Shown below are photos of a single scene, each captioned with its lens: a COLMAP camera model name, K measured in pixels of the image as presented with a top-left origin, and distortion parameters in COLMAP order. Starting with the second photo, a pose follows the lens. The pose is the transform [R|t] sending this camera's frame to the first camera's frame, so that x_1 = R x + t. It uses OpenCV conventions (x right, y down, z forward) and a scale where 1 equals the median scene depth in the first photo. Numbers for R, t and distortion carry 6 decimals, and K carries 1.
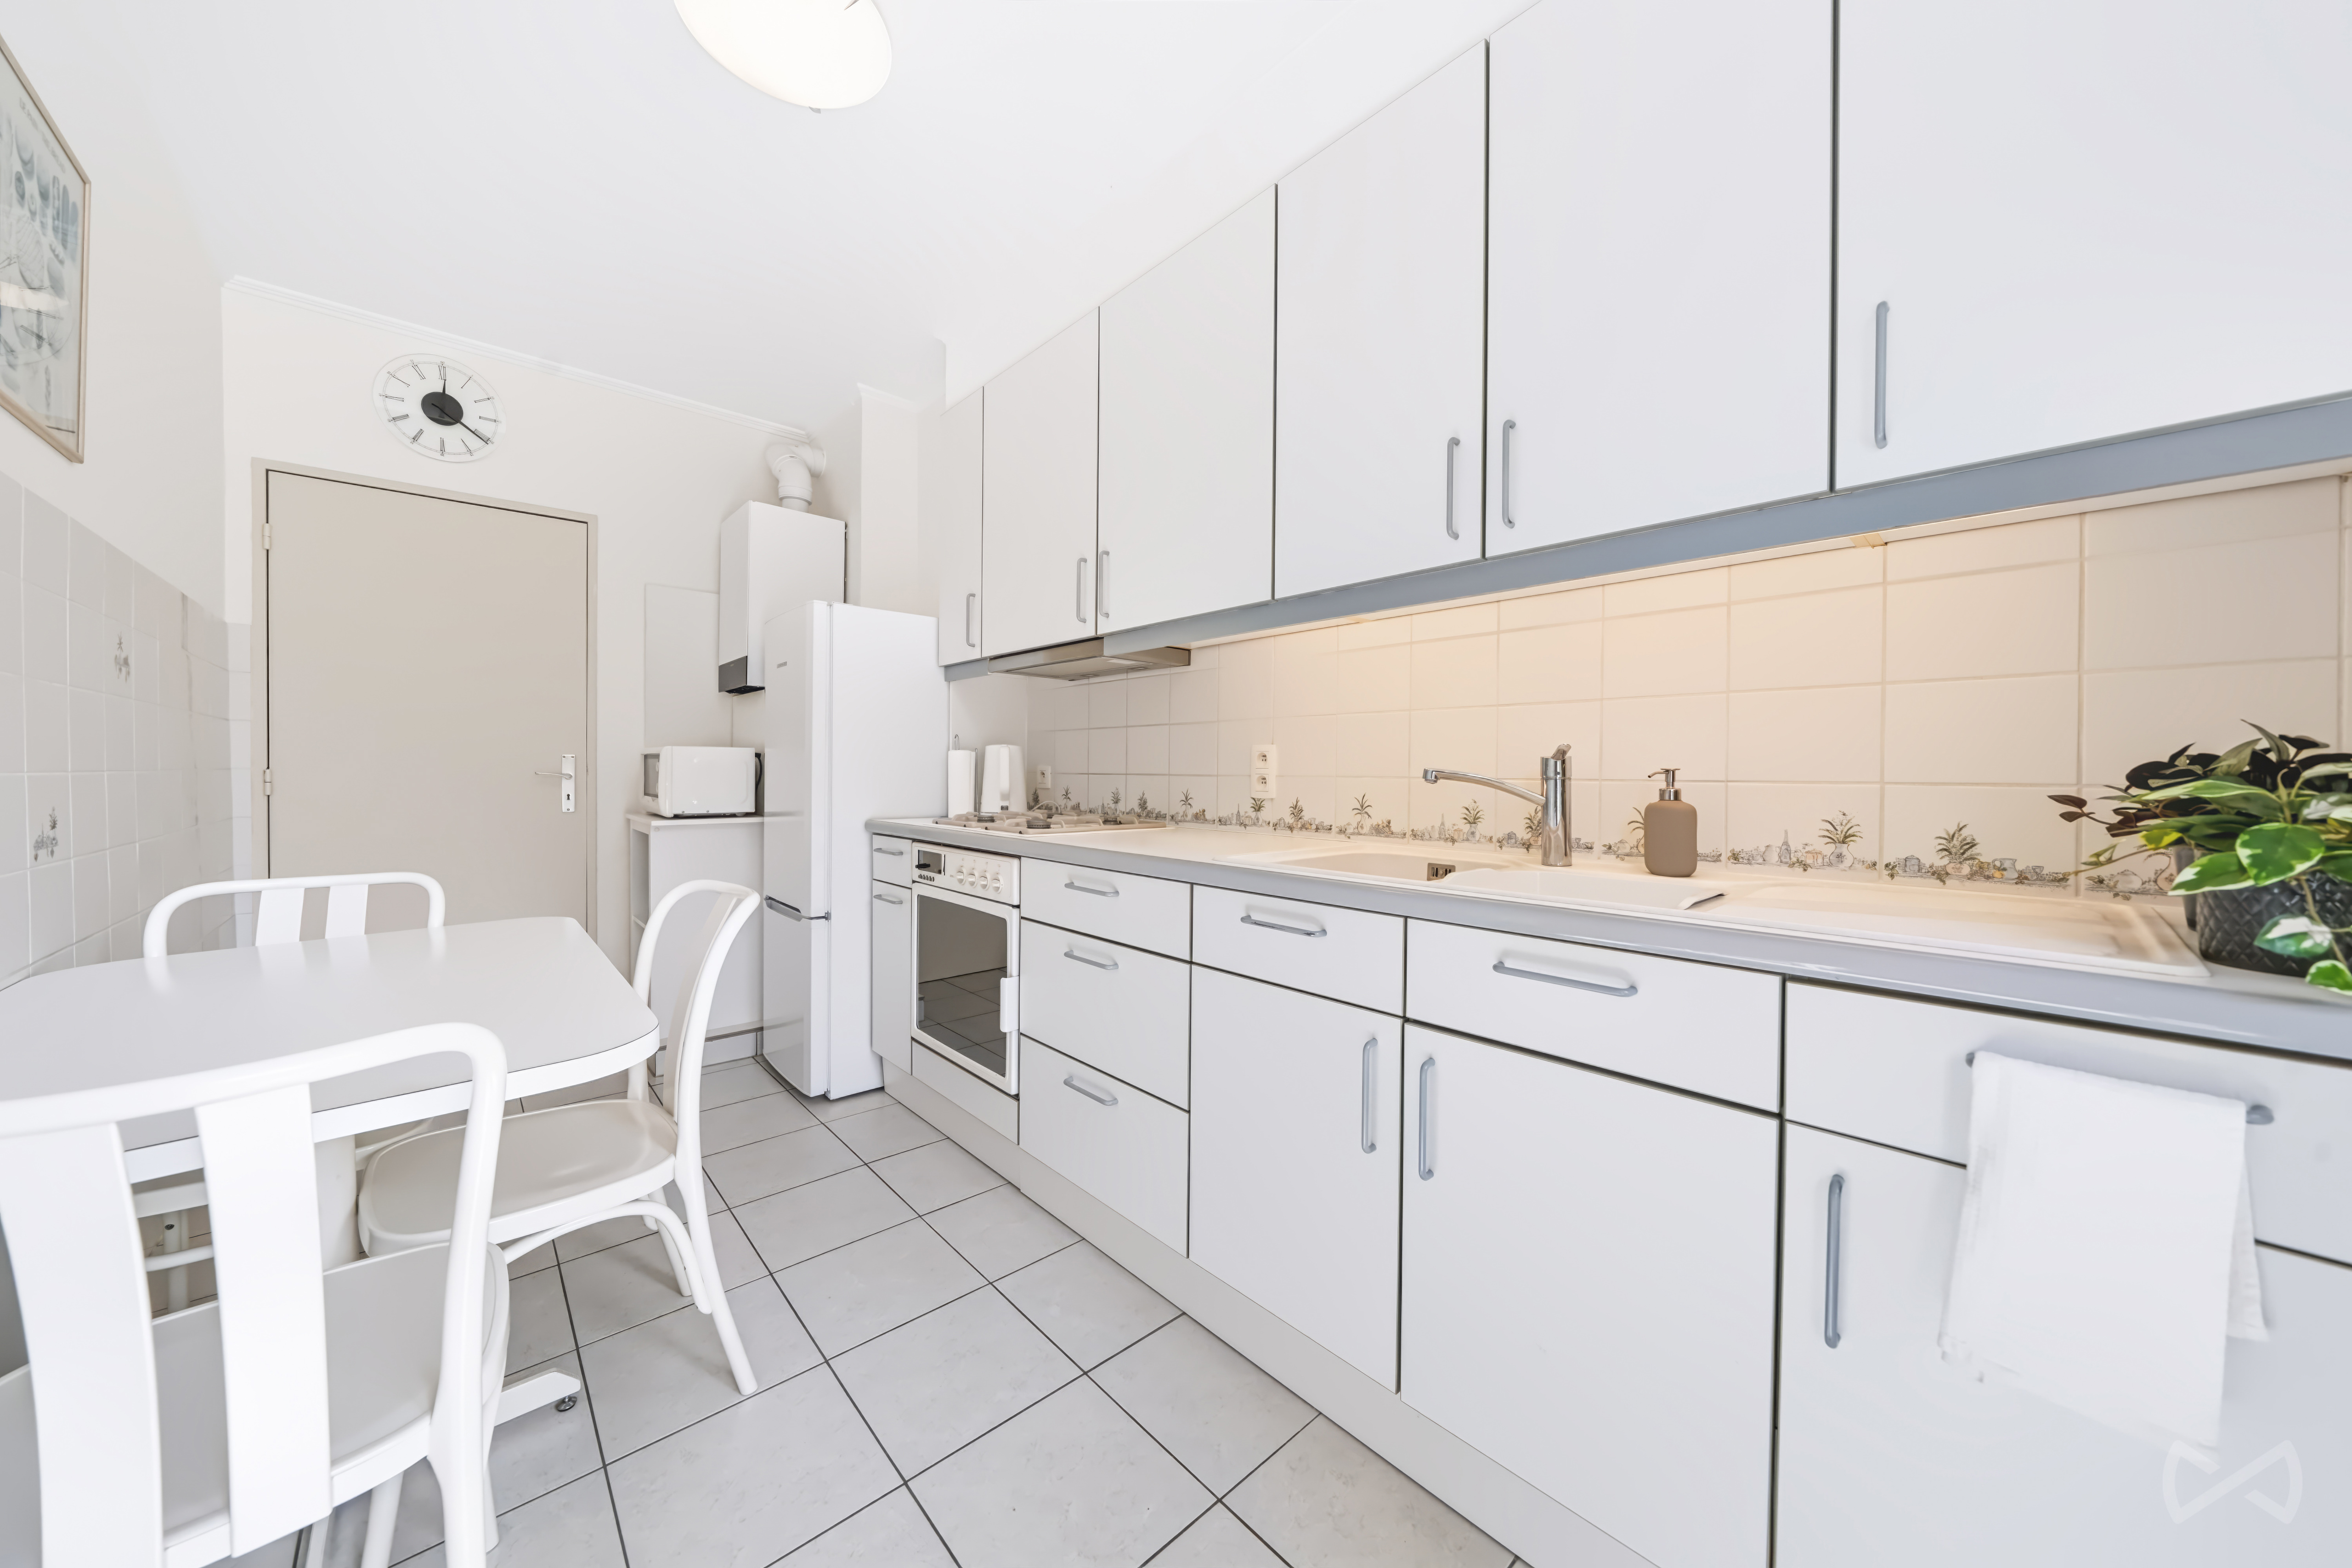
lens RADIAL K [[802.5, 0, 1179.7], [0, 802.5, 775.0], [0, 0, 1]] dist [-0.009768, 0.000878]
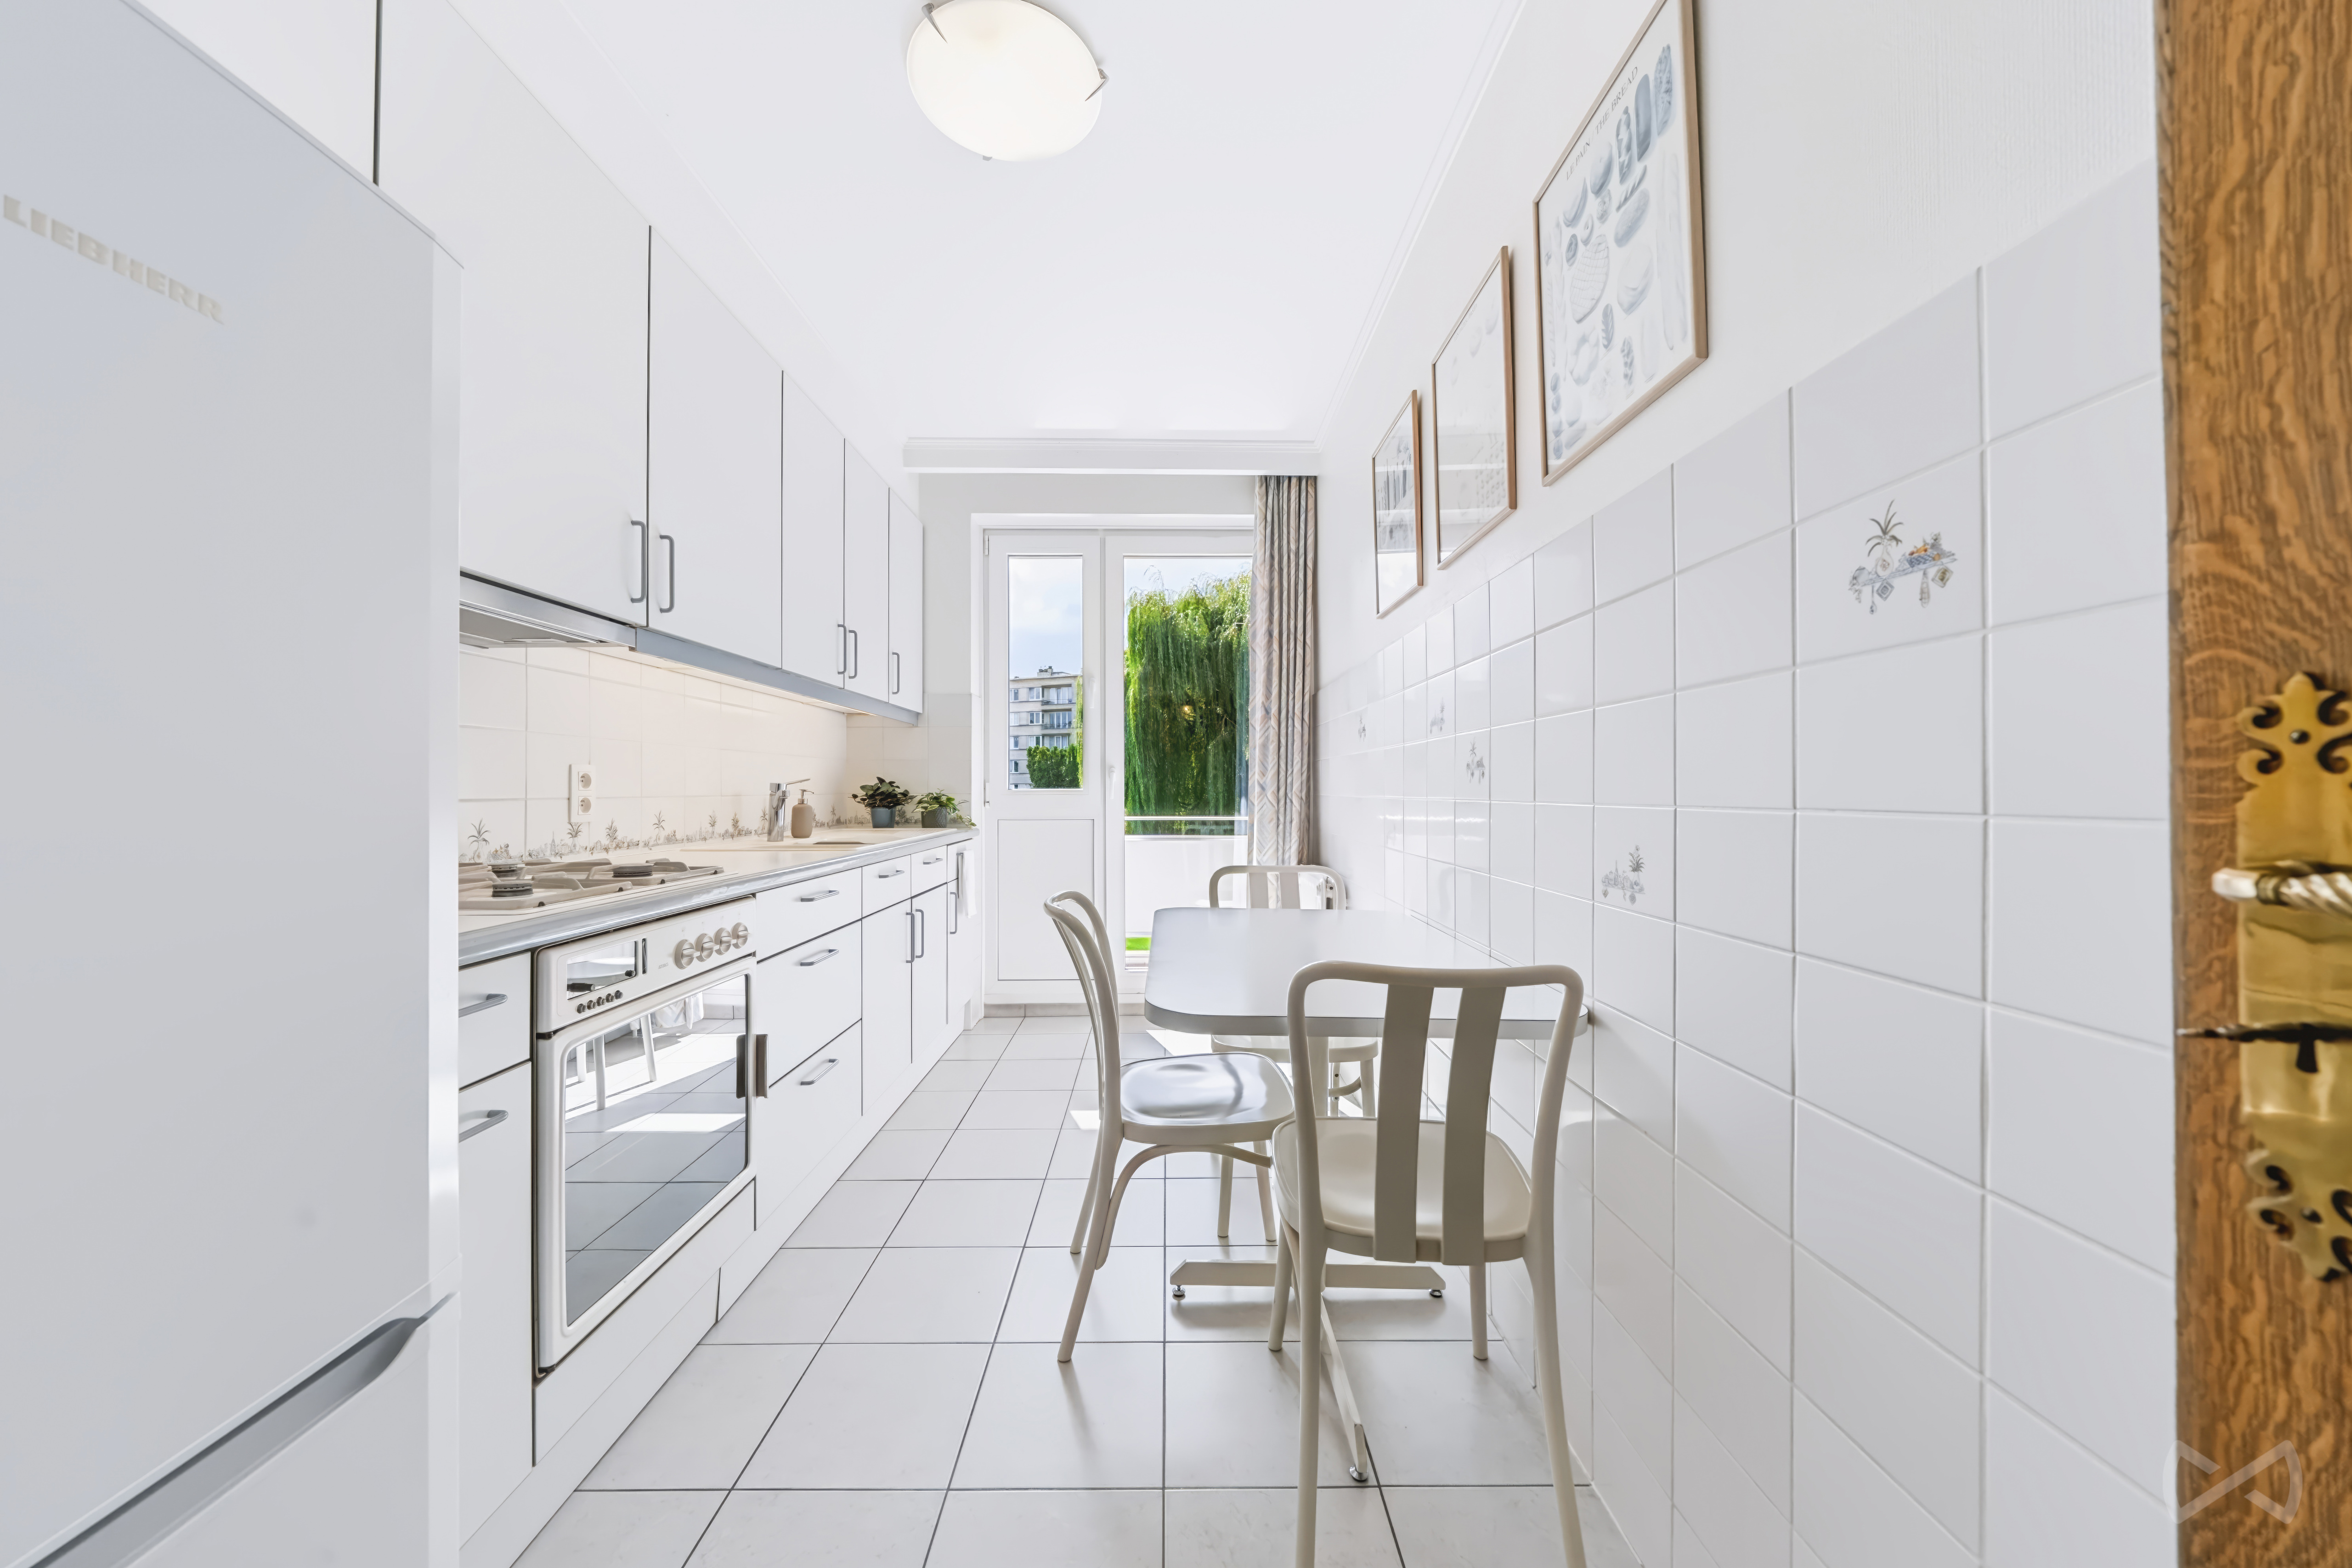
lens RADIAL K [[802.4, 0, 1176.4], [0, 802.4, 787.6], [0, 0, 1]] dist [-0.009768, 0.000878]
pose [[-0.739267, 0.003717, 0.673403, -1.201615], [0.009212, 0.999947, 0.004594, -0.013276], [-0.673350, 0.009600, -0.739262, 1.371526]]
